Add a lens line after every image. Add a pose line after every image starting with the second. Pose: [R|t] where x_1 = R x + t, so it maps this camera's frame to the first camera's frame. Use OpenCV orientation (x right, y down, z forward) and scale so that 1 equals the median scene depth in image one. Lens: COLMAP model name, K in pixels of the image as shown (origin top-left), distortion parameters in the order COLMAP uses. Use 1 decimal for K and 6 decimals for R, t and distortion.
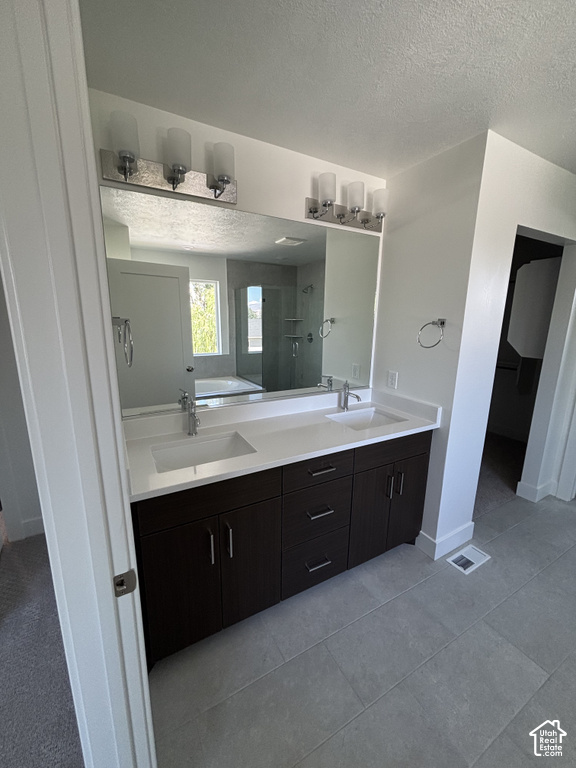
lens RADIAL K [[309.2, 0, 287.1], [0, 309.2, 382.5], [0, 0, 1]] dist [-0.000479, 0.000441]
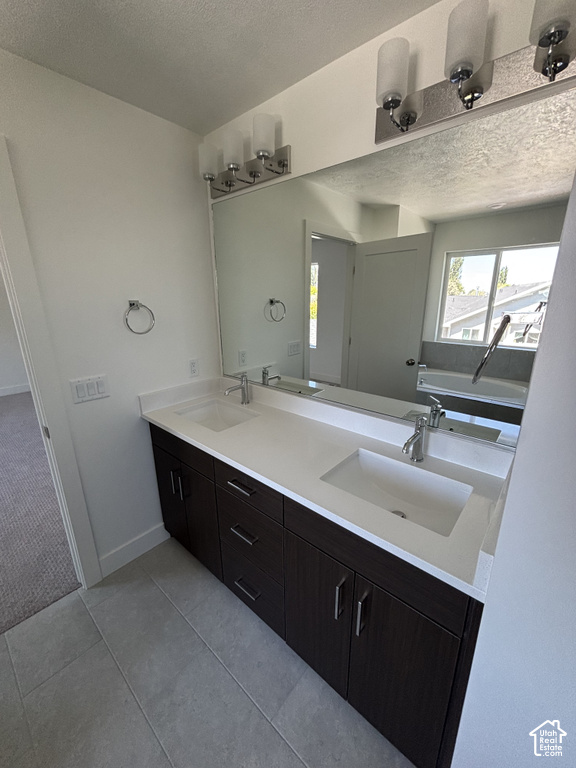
lens RADIAL K [[309.2, 0, 287.1], [0, 309.2, 382.5], [0, 0, 1]] dist [-0.000479, 0.000441]
pose [[0.338493, 0.238744, -0.910178, 0.786533], [-0.186946, 0.965058, 0.183614, -0.148034], [0.922211, 0.108002, 0.371298, 0.715299]]
